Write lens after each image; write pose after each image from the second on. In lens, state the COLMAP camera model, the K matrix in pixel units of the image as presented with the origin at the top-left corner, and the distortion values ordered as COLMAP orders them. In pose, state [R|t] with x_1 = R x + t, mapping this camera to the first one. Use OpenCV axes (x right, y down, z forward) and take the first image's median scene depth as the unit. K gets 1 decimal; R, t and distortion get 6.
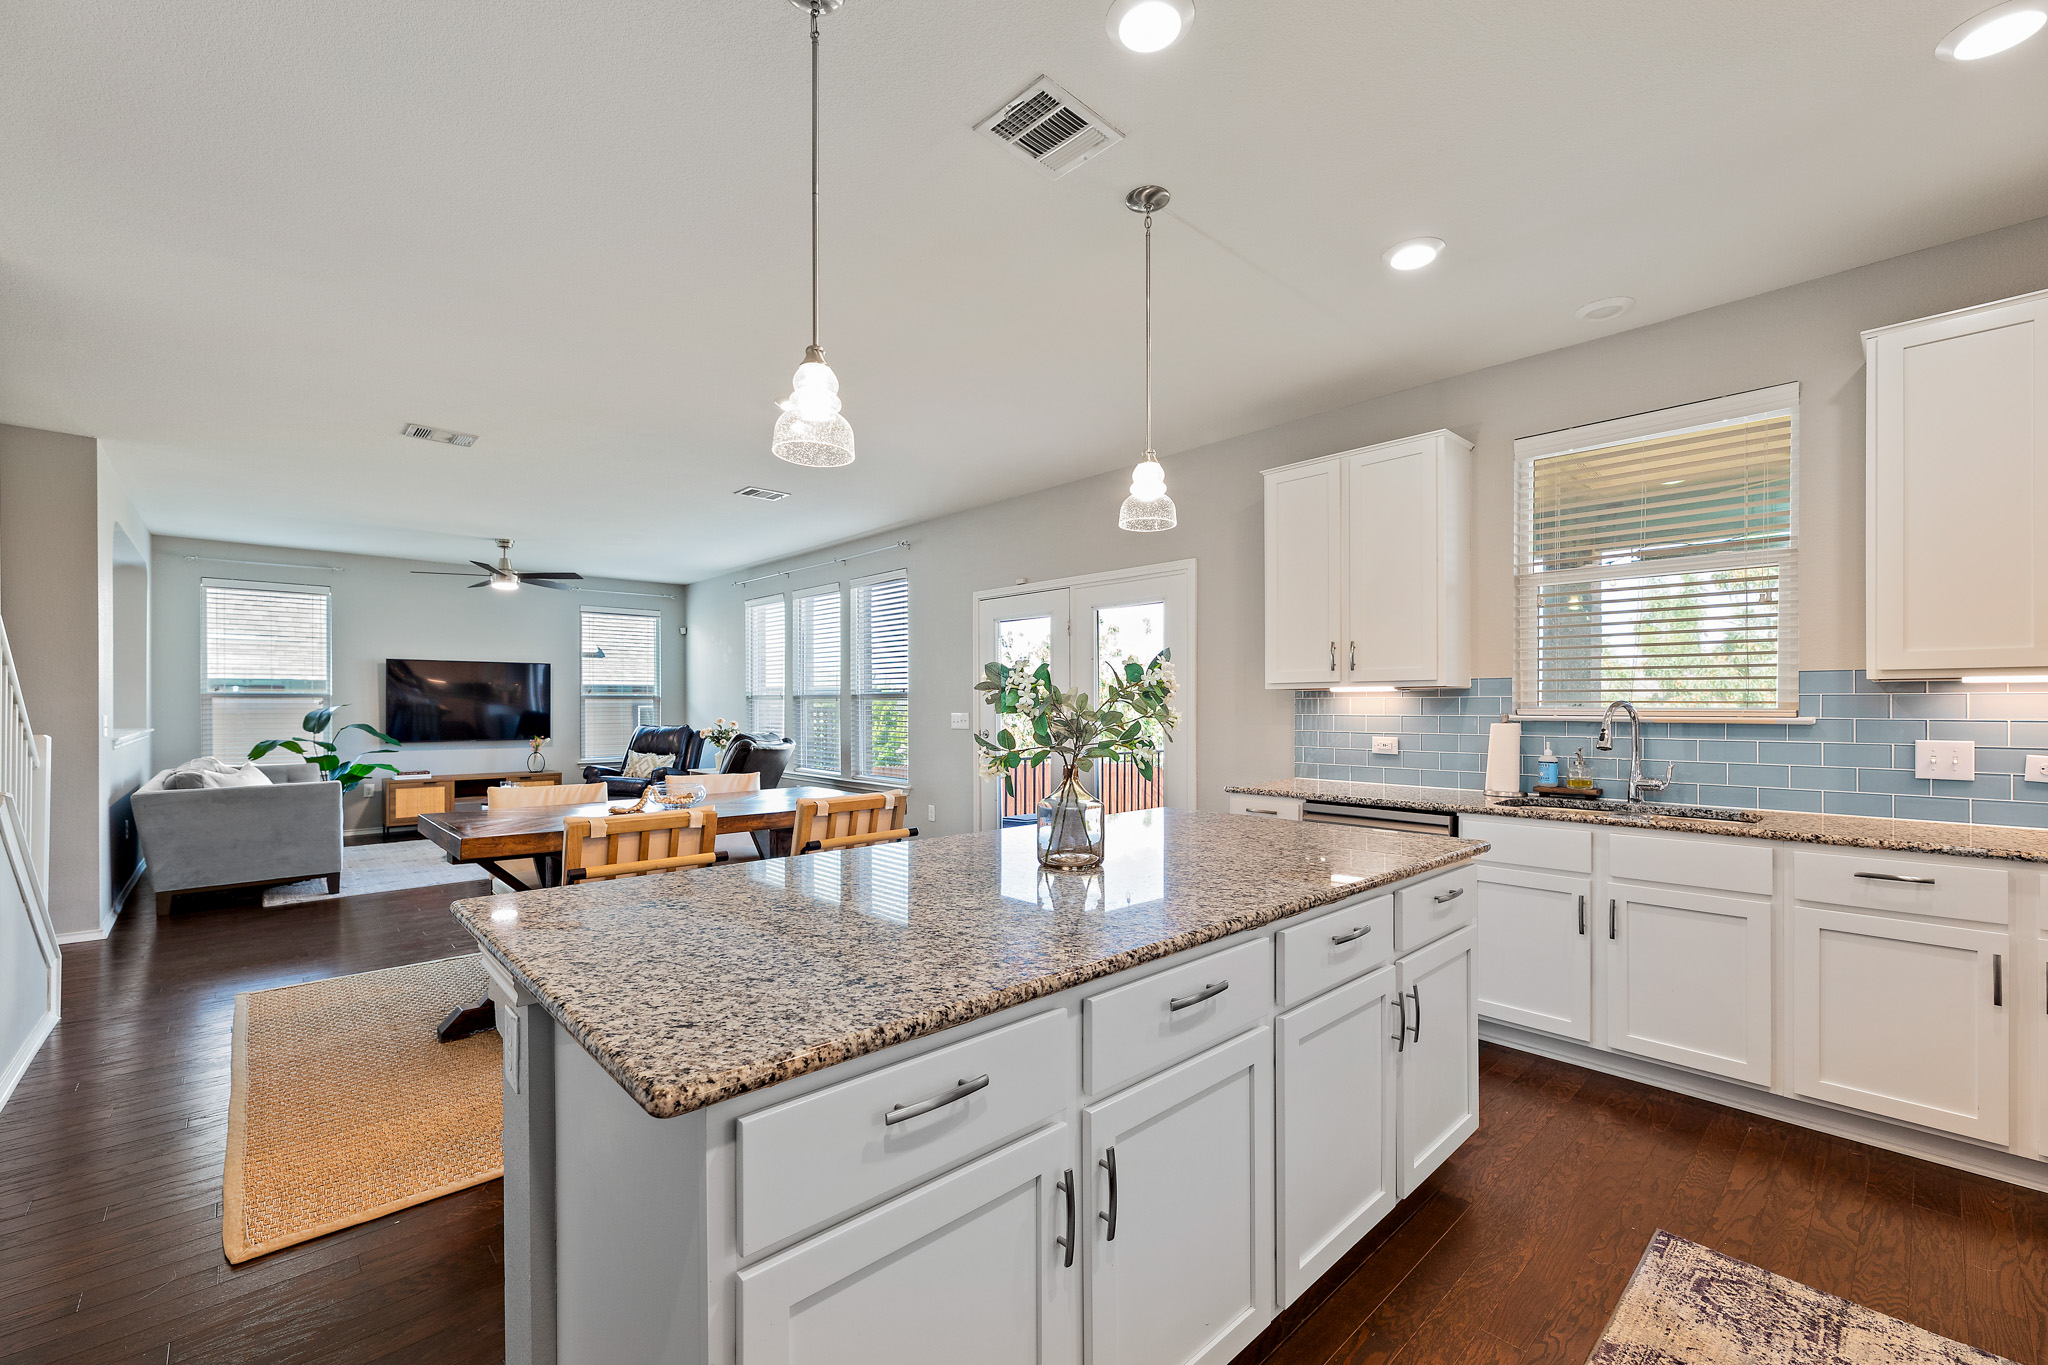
lens RADIAL K [[836.2, 0, 1017.7], [0, 836.2, 700.5], [0, 0, 1]] dist [0.000278, -0.000244]
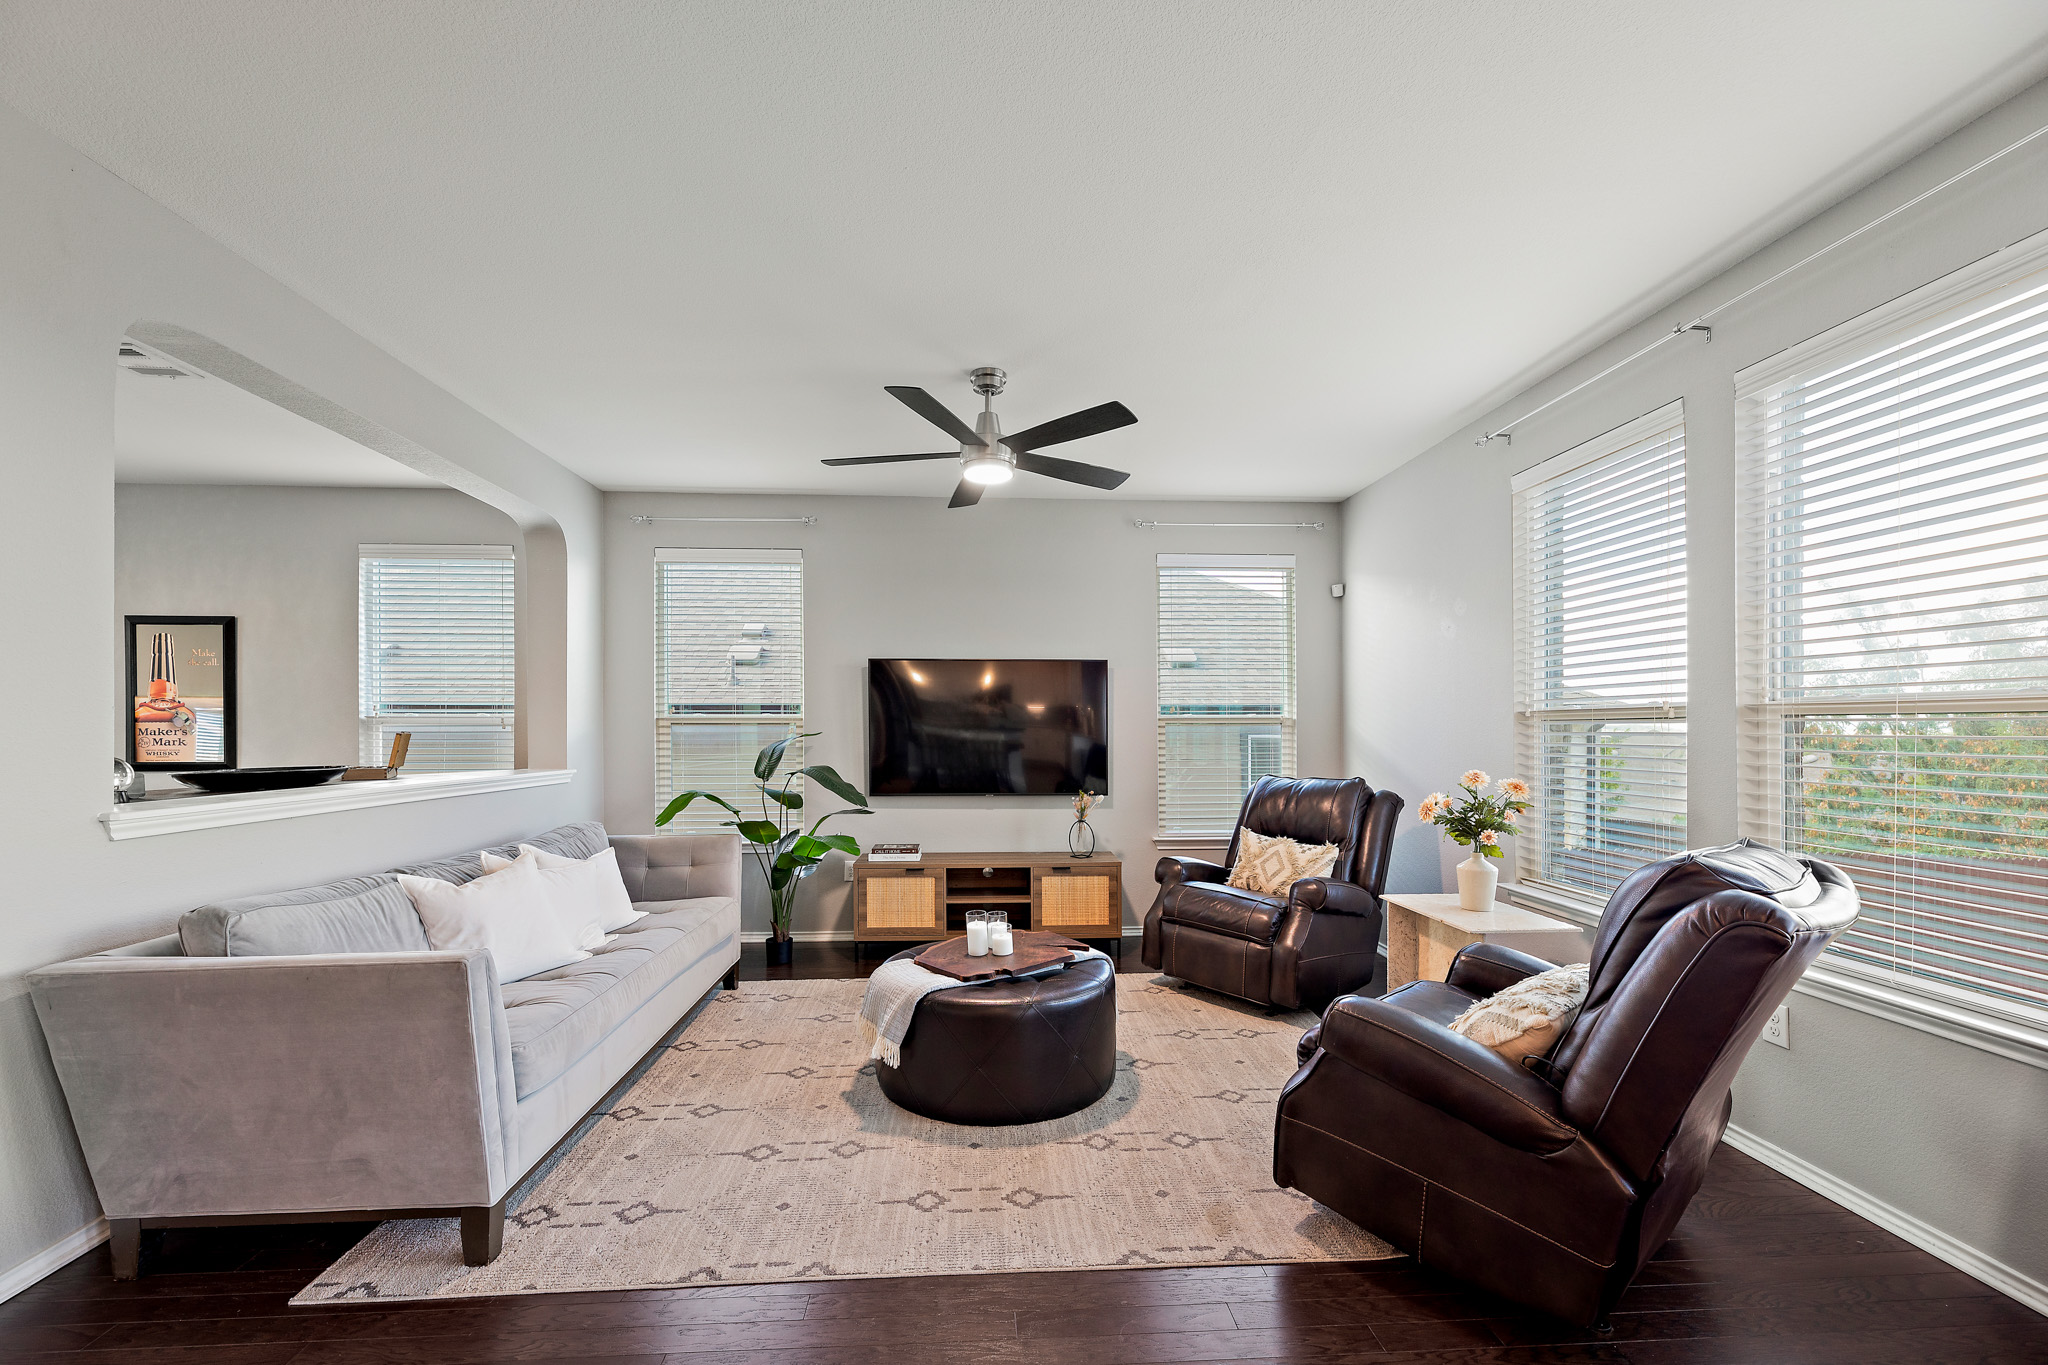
lens RADIAL K [[836.2, 0, 1025.5], [0, 836.2, 734.3], [0, 0, 1]] dist [0.000278, -0.000244]
pose [[0.778712, 0.002821, -0.627375, -0.285673], [0.002540, 0.999968, 0.007649, 0.001567], [0.627376, -0.007550, 0.778680, 0.602883]]
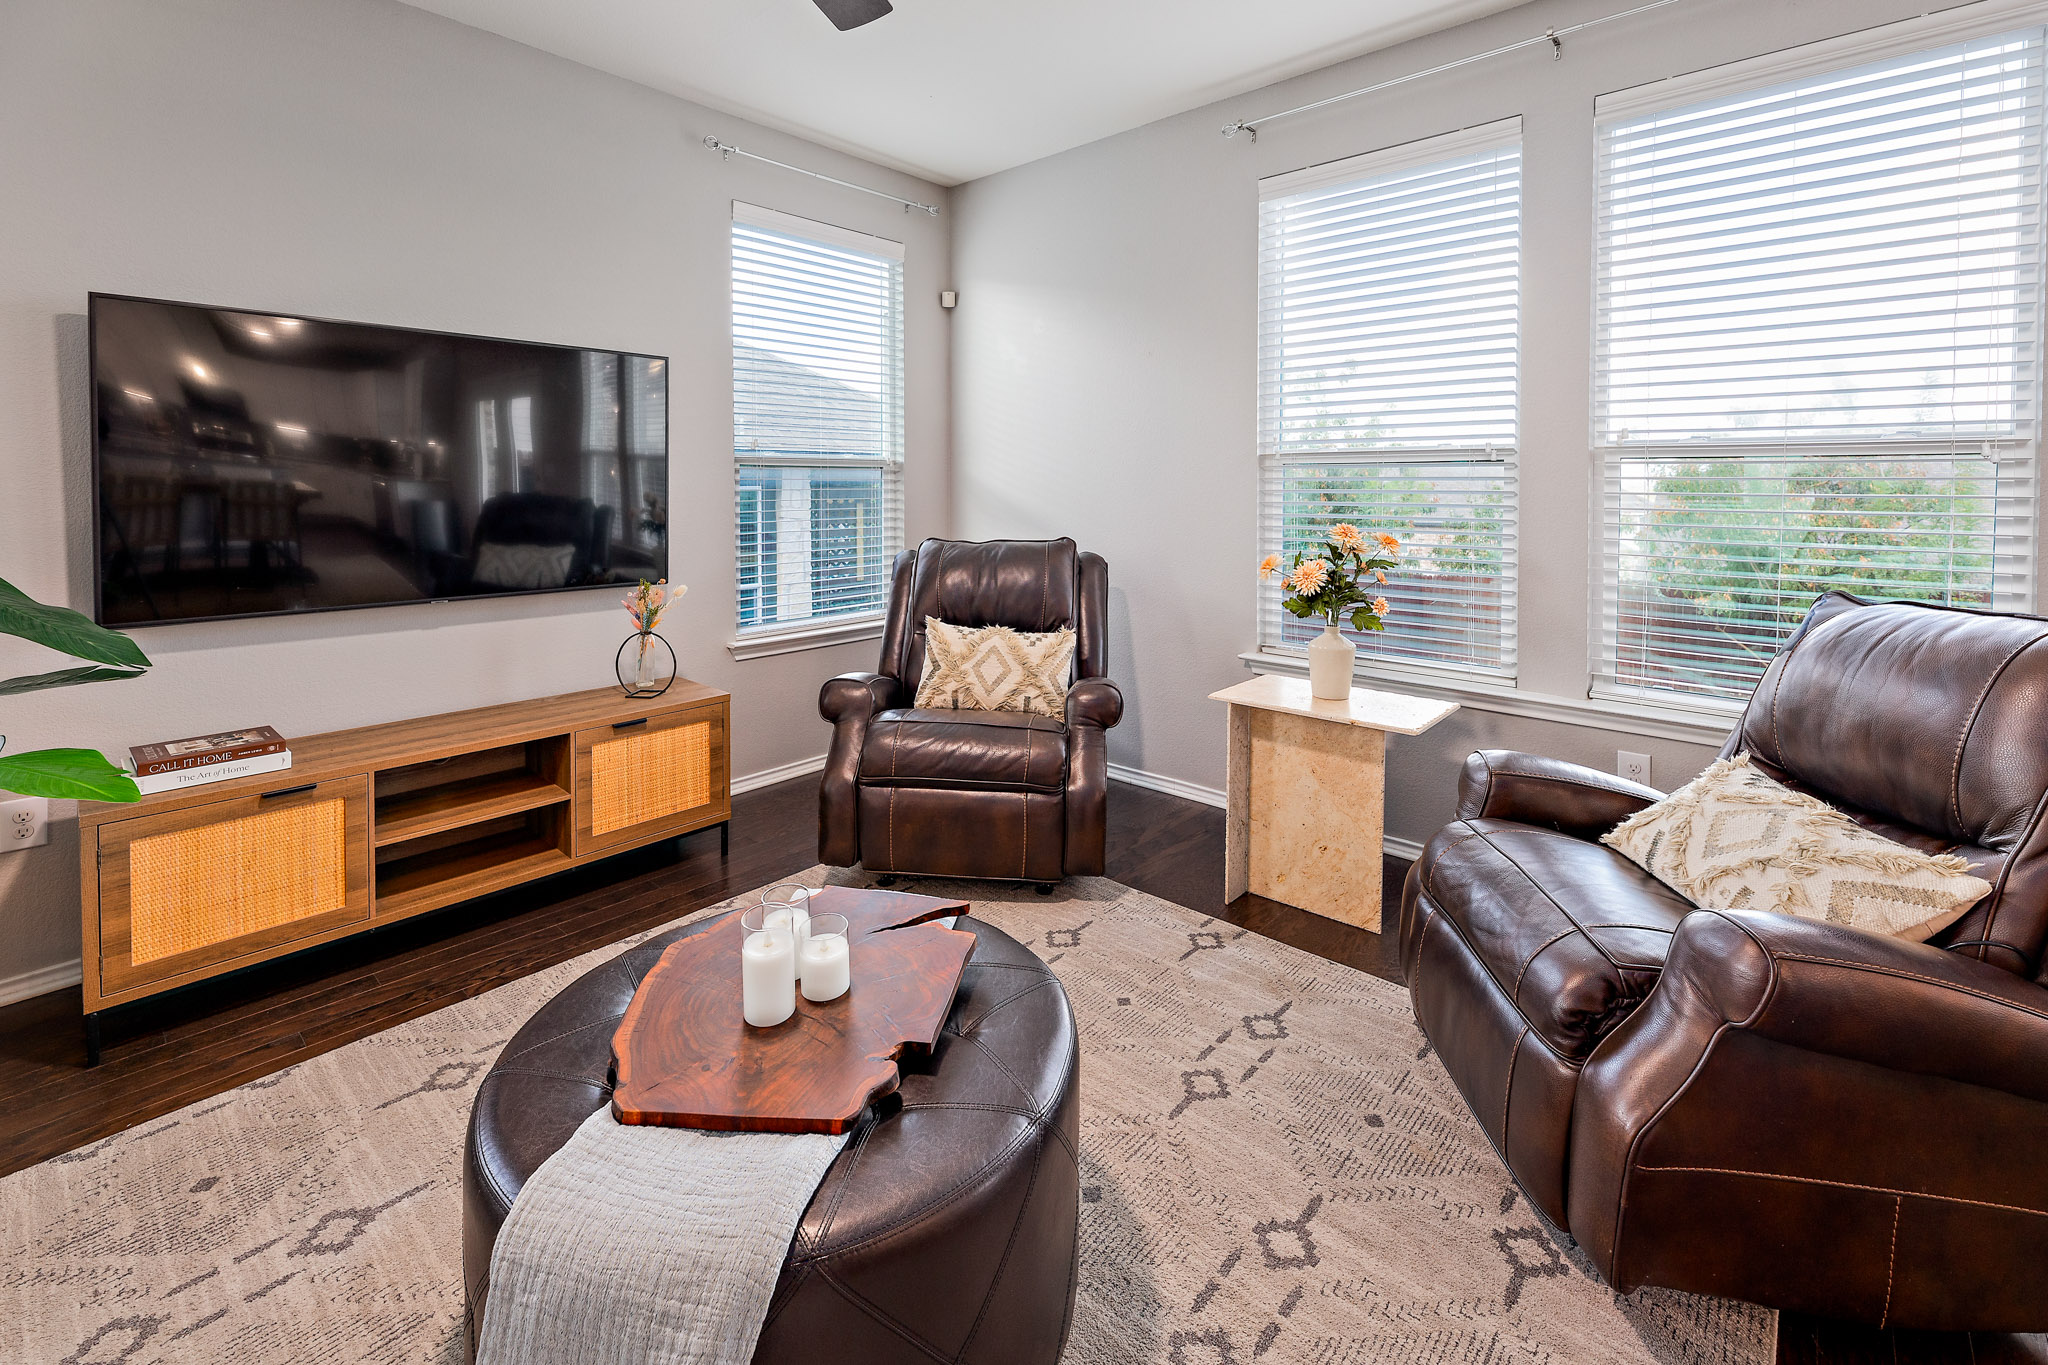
lens RADIAL K [[878.1, 0, 1023.5], [0, 878.1, 499.7], [0, 0, 1]] dist [0.000178, 0.000381]
pose [[0.995407, -0.000641, 0.095729, -0.509907], [-0.001343, 0.999786, 0.020659, 0.006102], [-0.095722, -0.020693, 0.995193, 0.721225]]
